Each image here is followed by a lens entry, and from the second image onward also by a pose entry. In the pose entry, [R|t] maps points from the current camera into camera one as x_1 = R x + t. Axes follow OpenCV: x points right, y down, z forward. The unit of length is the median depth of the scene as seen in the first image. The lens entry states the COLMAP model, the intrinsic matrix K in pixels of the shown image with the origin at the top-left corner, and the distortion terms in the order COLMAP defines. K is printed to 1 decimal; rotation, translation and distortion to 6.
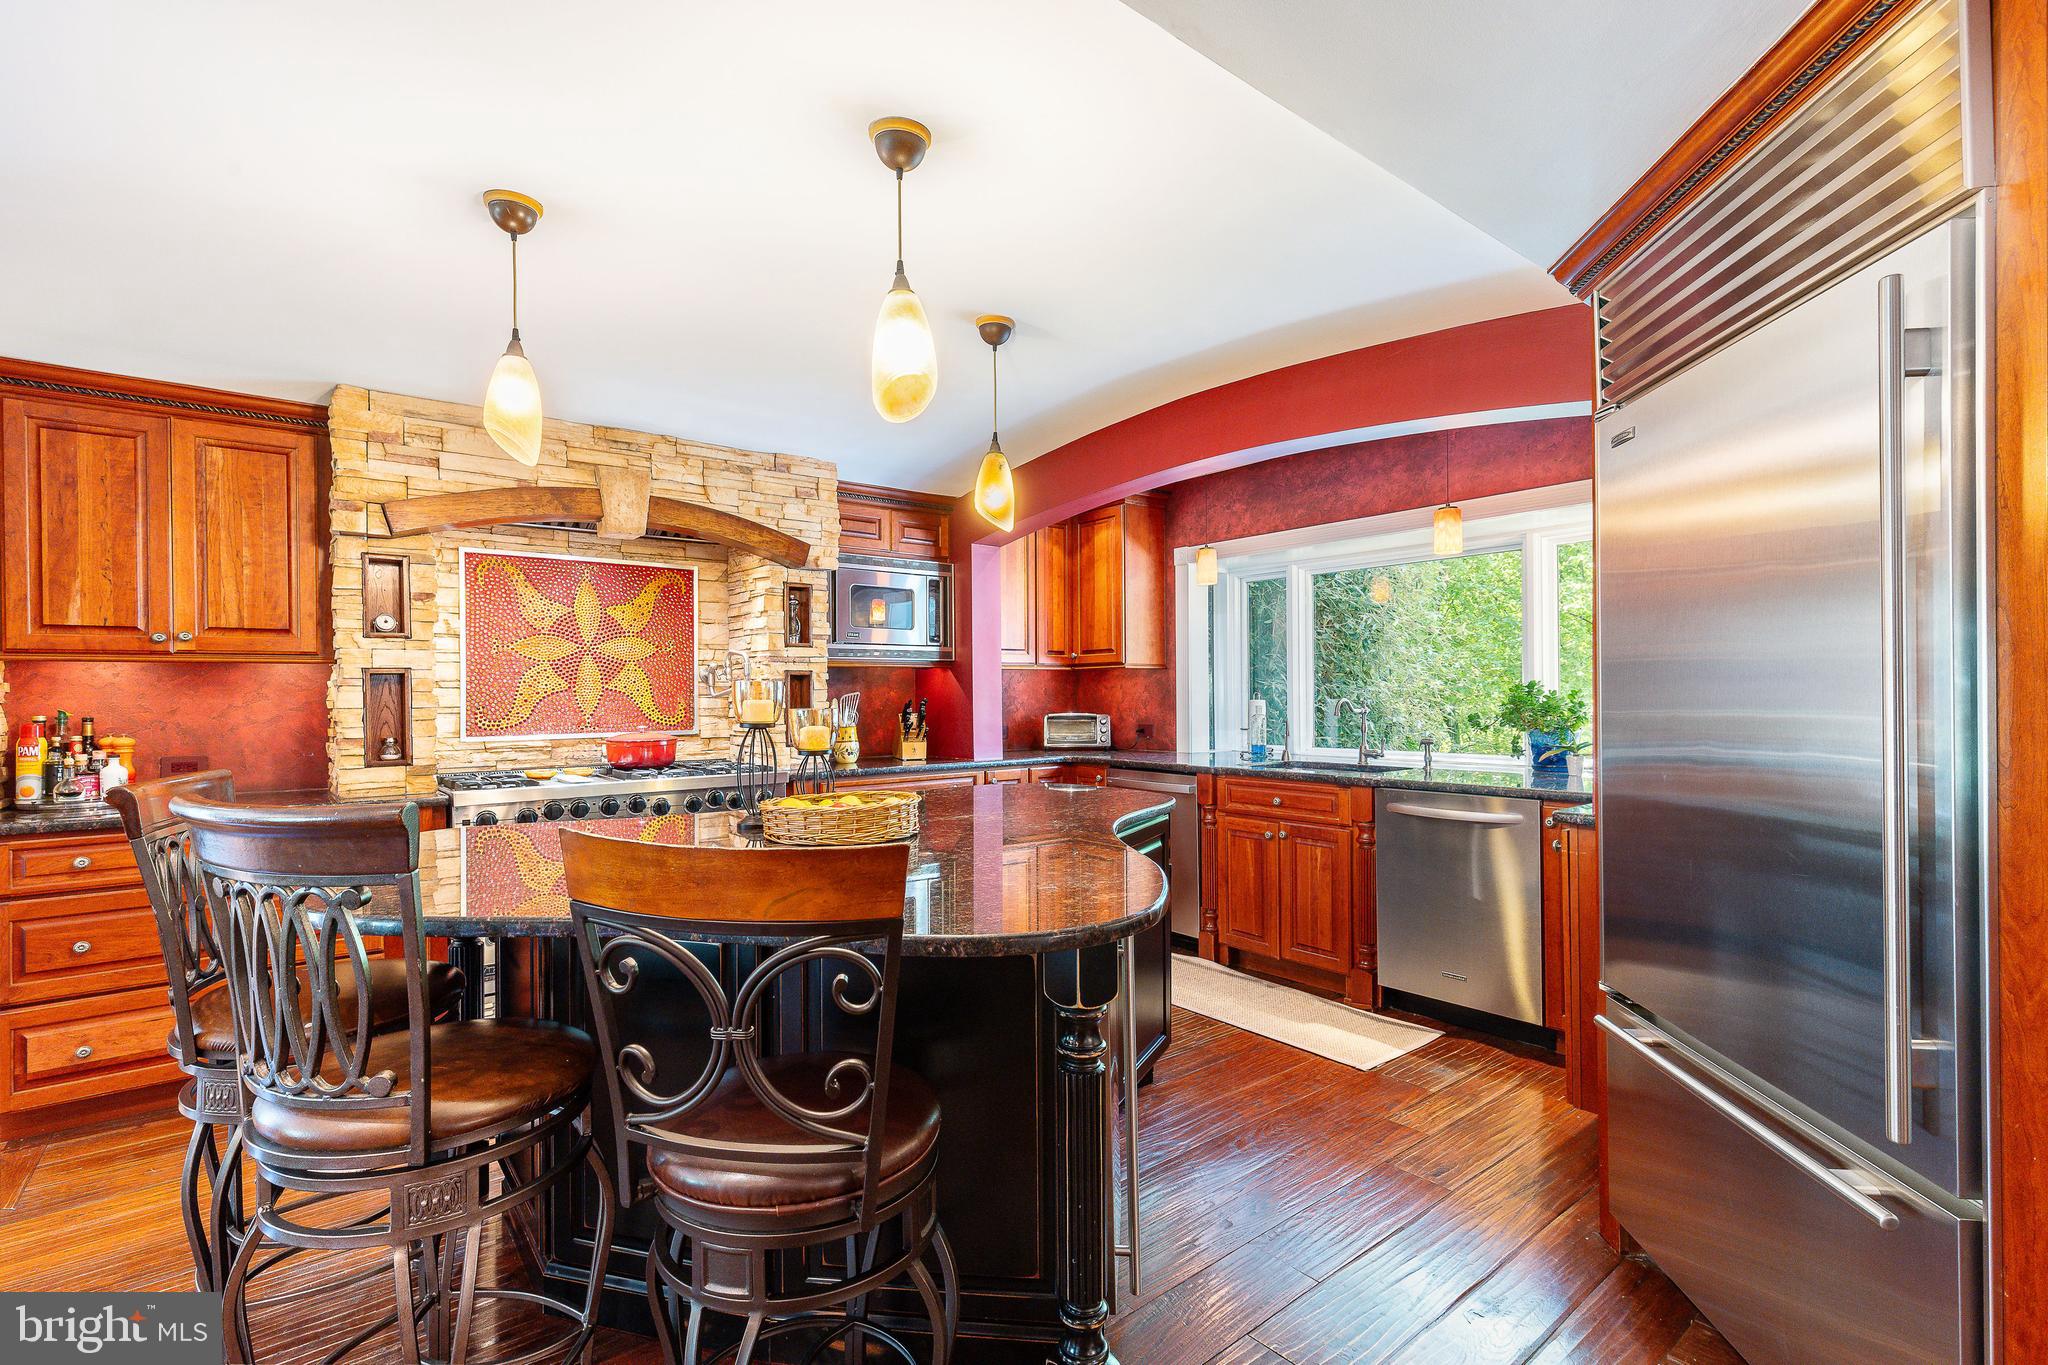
lens RADIAL K [[929.1, 0, 1027.6], [0, 929.1, 688.8], [0, 0, 1]] dist [0.001510, 0.000130]
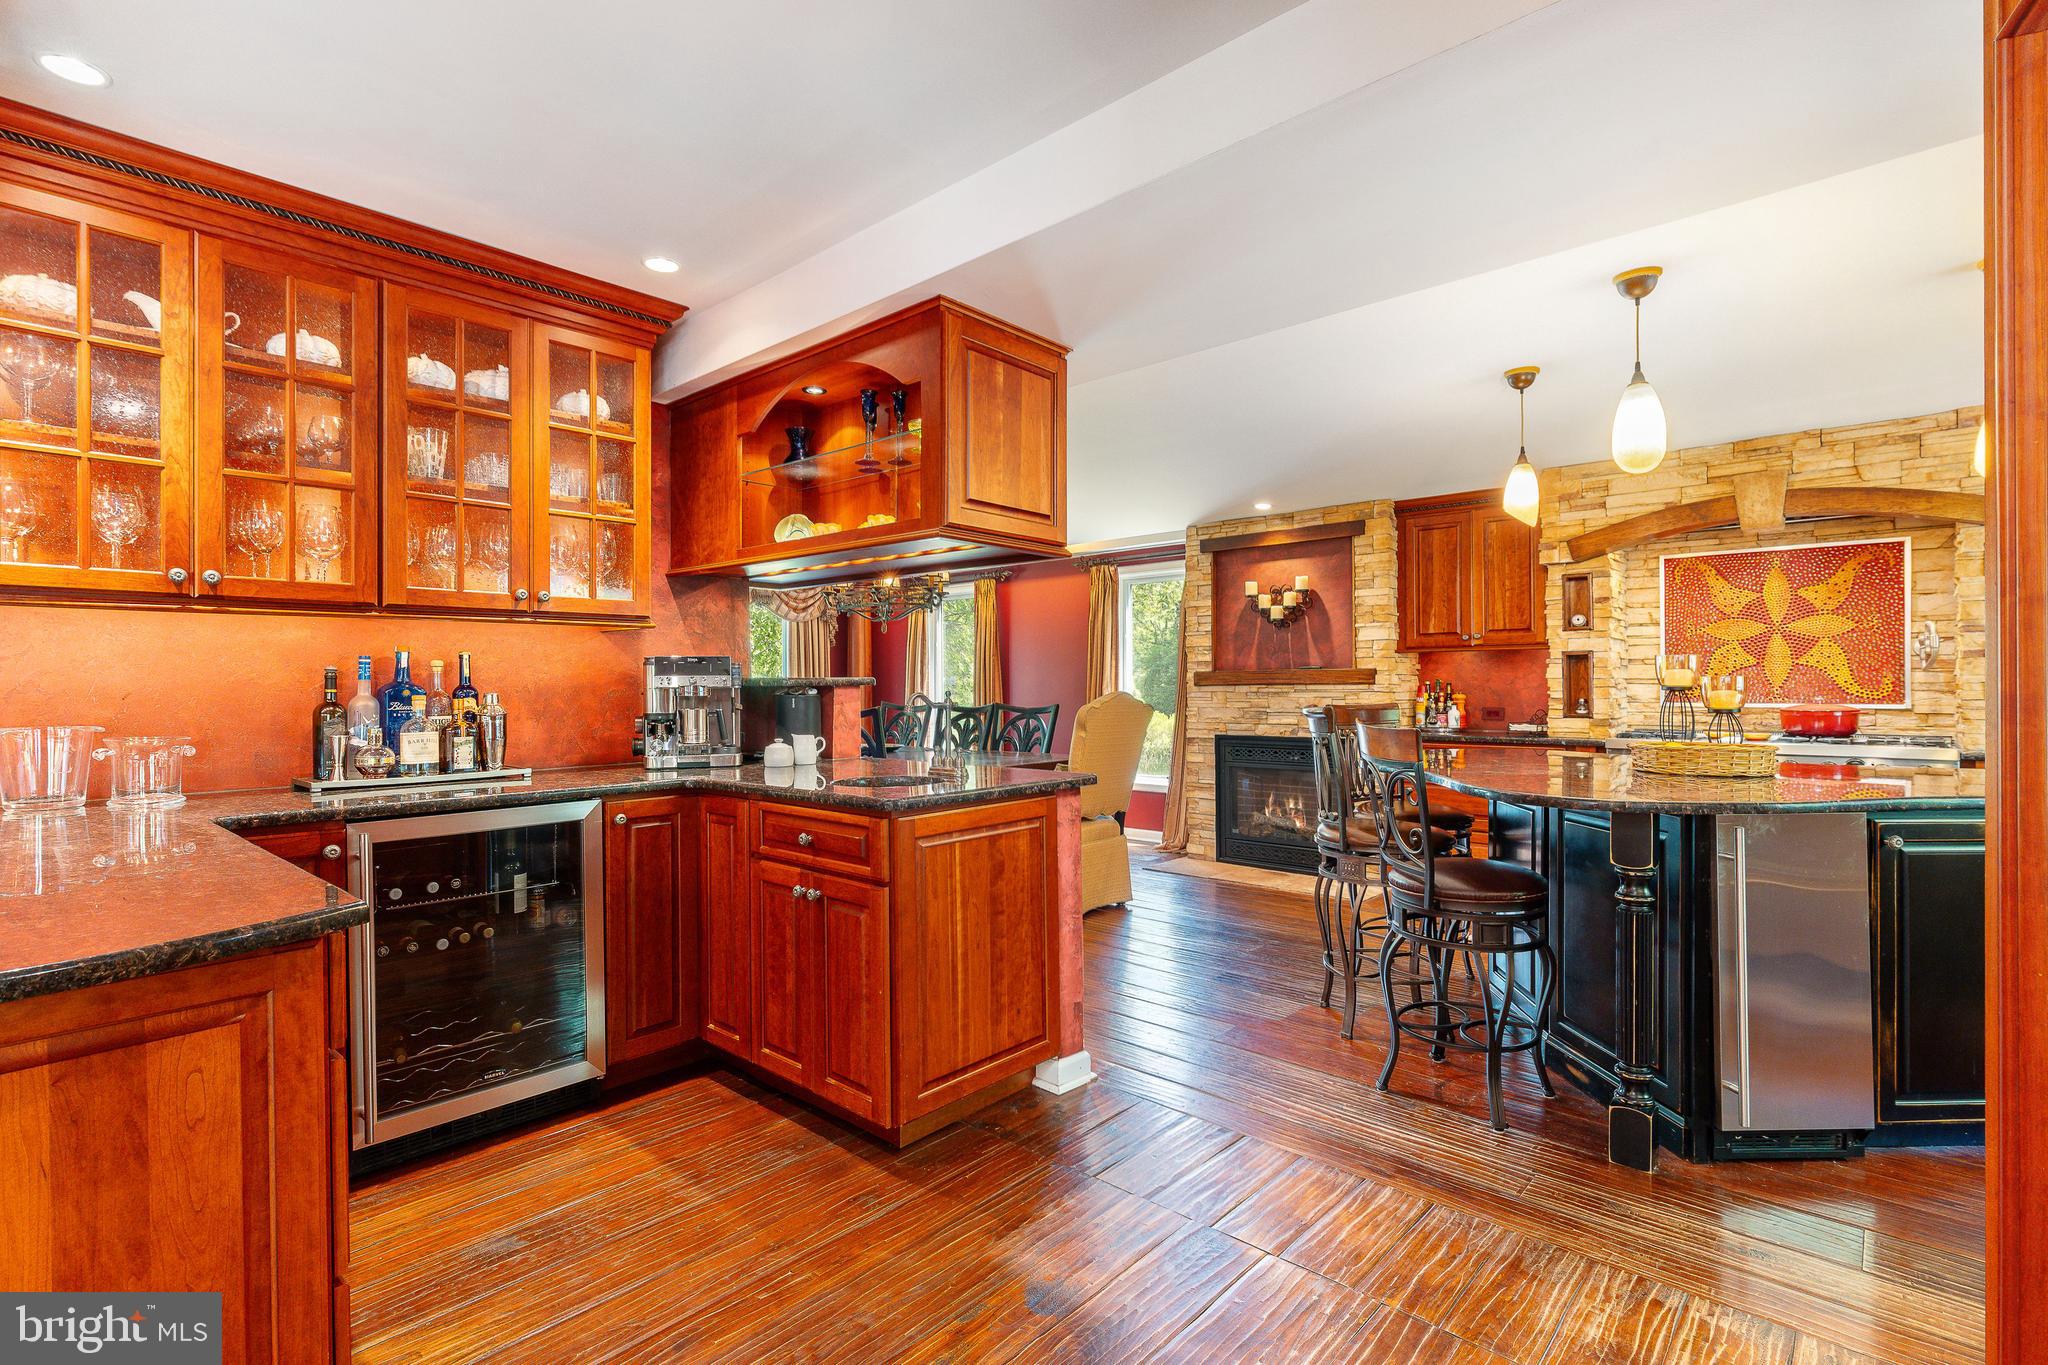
lens RADIAL K [[962.3, 0, 1024.0], [0, 962.3, 682.5], [0, 0, 1]] dist [-0.000756, -0.000084]
pose [[0.155697, 0.005742, -0.987788, 0.618398], [0.006049, 0.999959, 0.006766, 0.010710], [0.987786, -0.007029, 0.155656, -0.092743]]
